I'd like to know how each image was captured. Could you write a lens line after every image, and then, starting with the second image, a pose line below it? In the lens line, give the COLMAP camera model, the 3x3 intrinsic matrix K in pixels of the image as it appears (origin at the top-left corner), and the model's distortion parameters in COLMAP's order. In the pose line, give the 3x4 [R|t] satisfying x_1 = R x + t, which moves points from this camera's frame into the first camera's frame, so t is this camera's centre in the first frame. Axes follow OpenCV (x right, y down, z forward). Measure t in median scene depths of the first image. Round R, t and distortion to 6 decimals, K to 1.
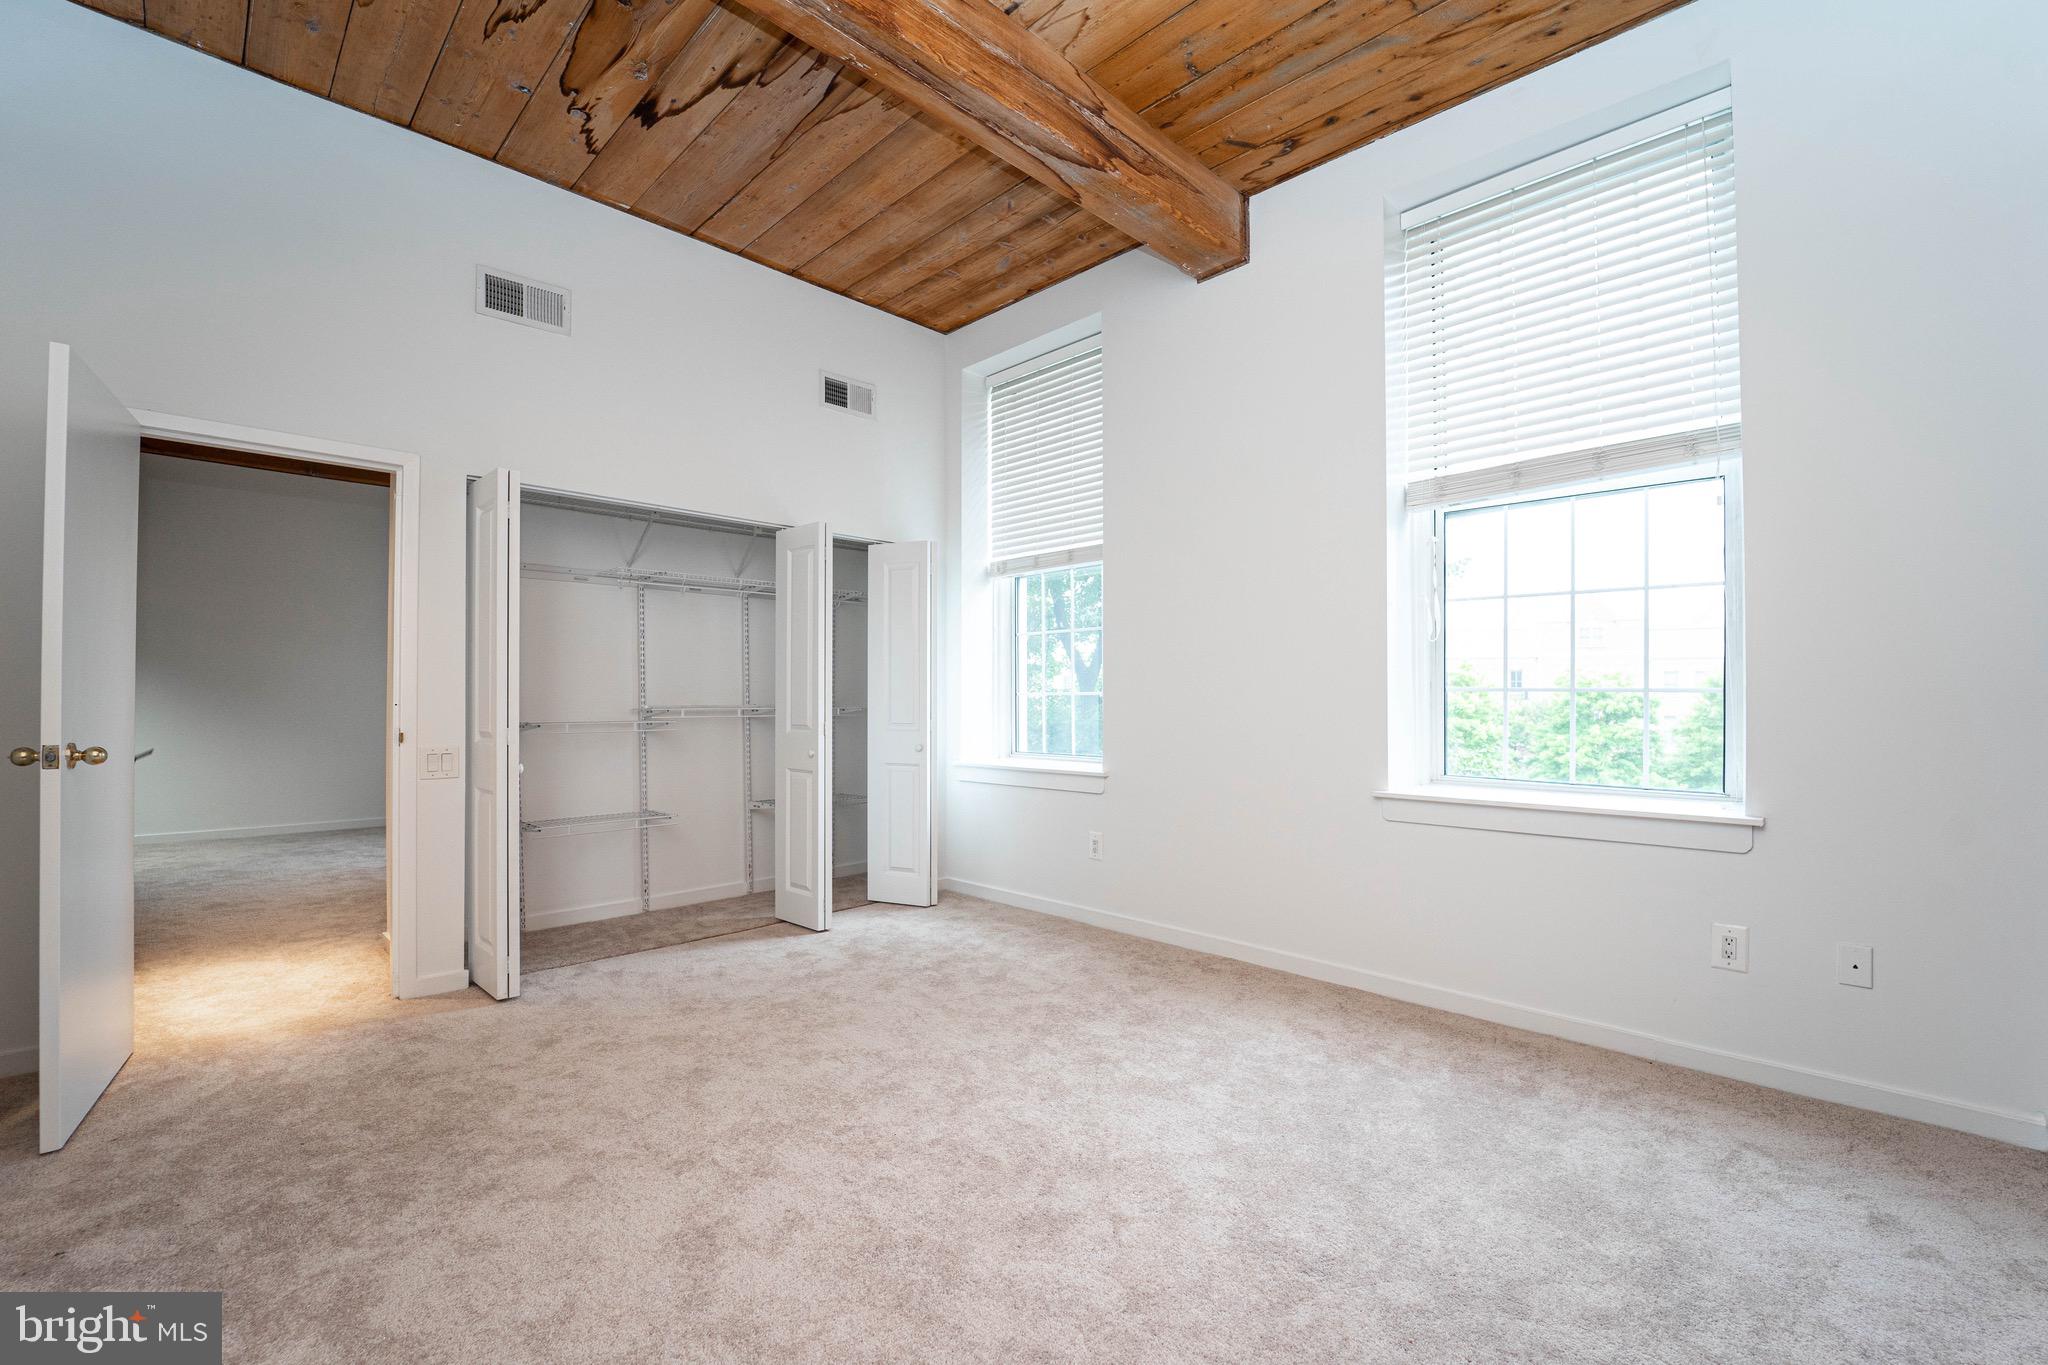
lens RADIAL K [[842.8, 0, 1058.1], [0, 842.8, 688.6], [0, 0, 1]] dist [-0.021138, 0.000384]
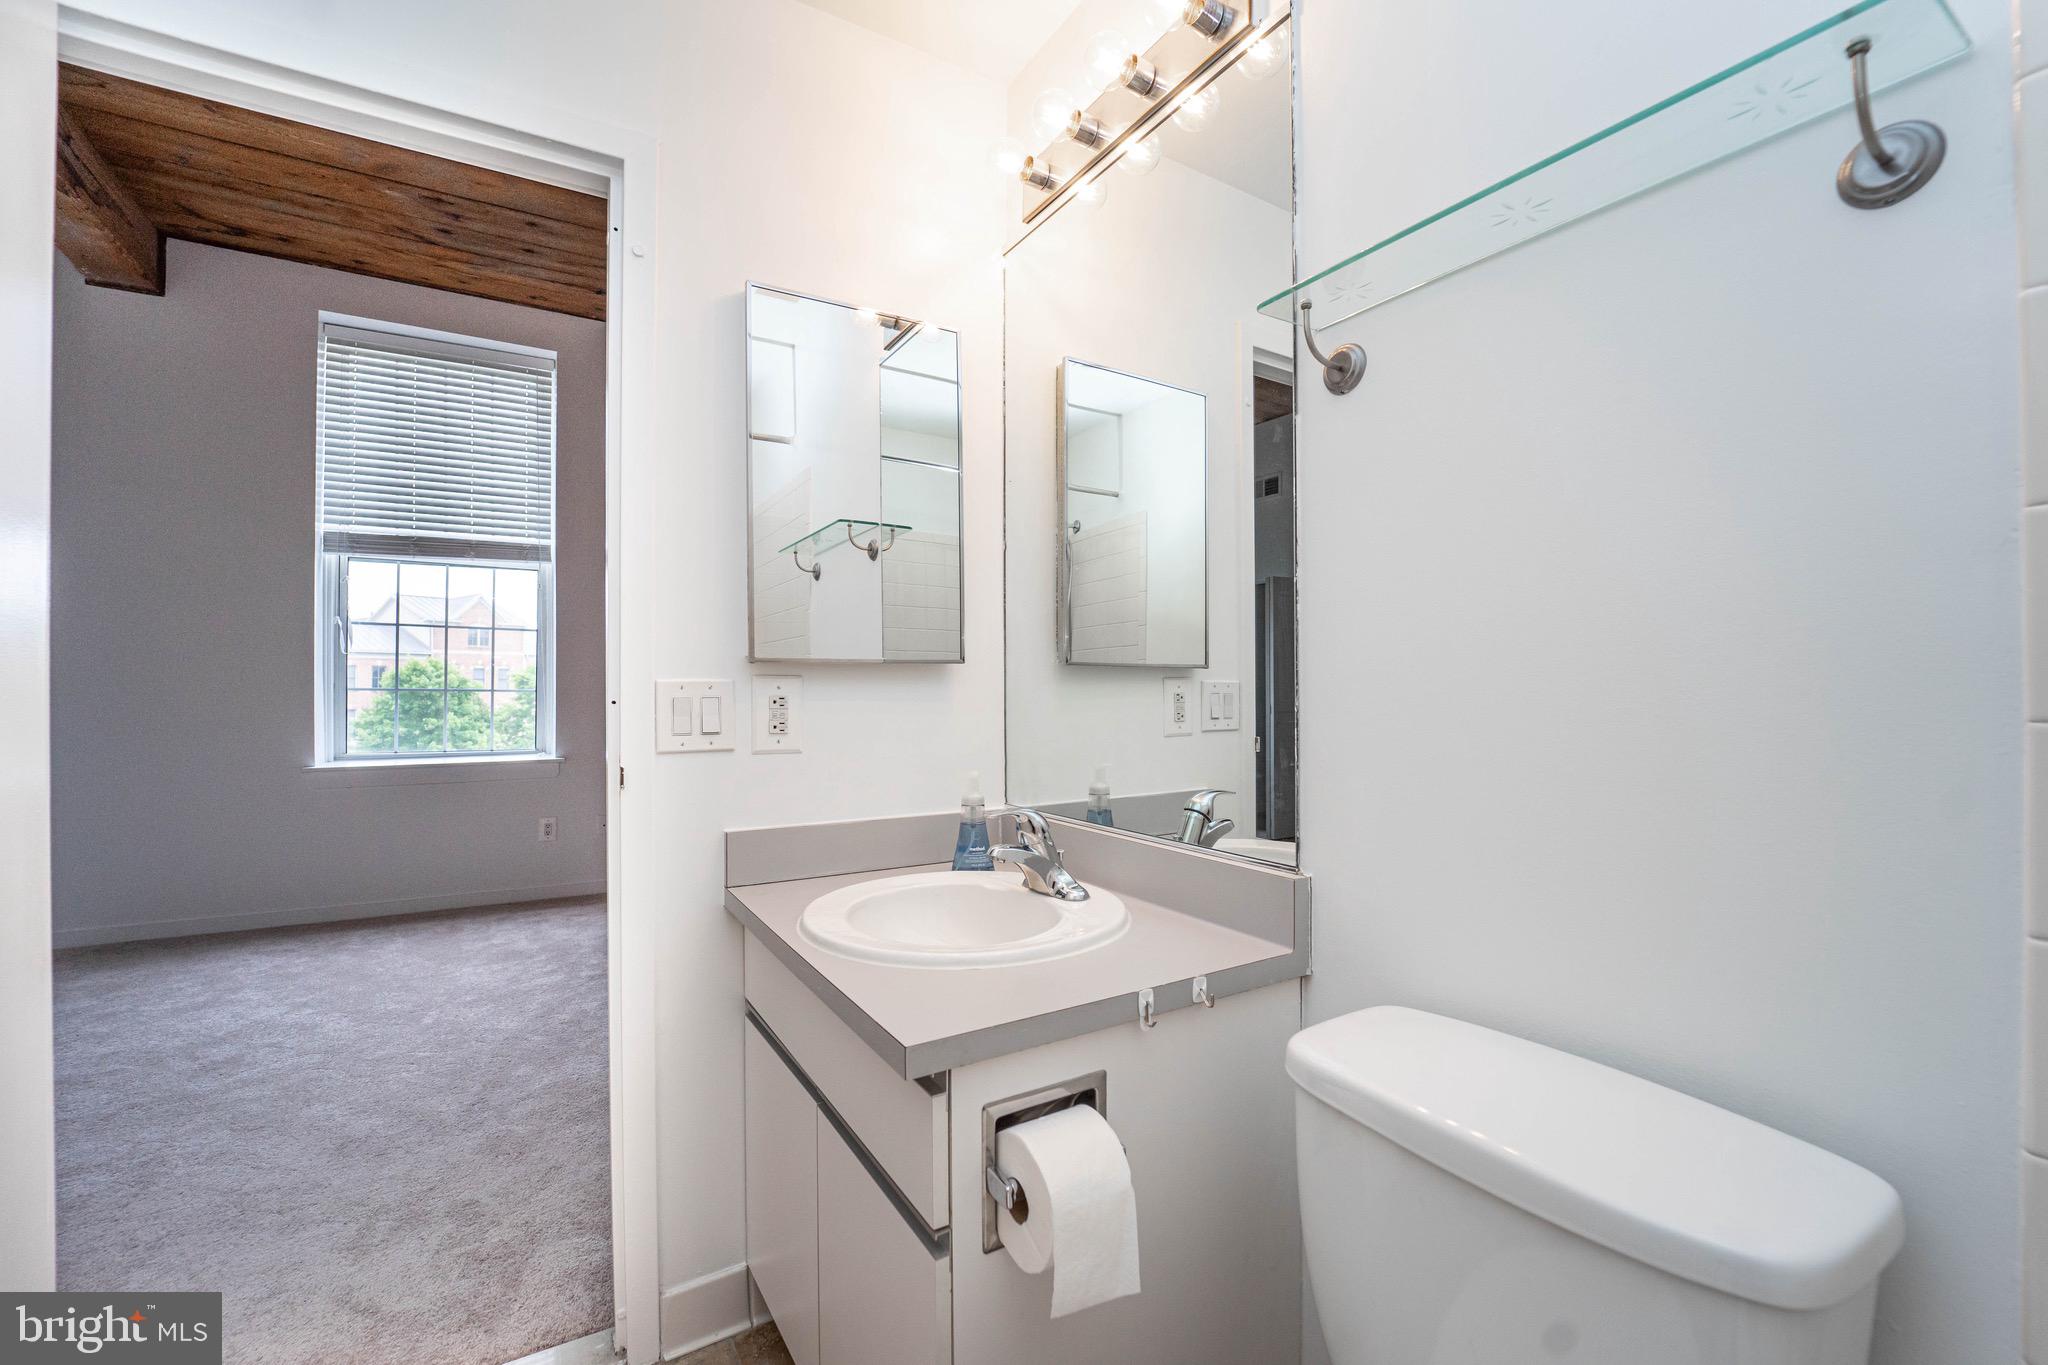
lens RADIAL K [[801.0, 0, 1017.3], [0, 801.0, 684.9], [0, 0, 1]] dist [-0.010362, -0.000129]
pose [[0.227292, 0.007203, 0.973800, -0.630124], [-0.009604, 0.999941, -0.005155, -0.012381], [-0.973779, -0.008181, 0.227347, -0.389284]]
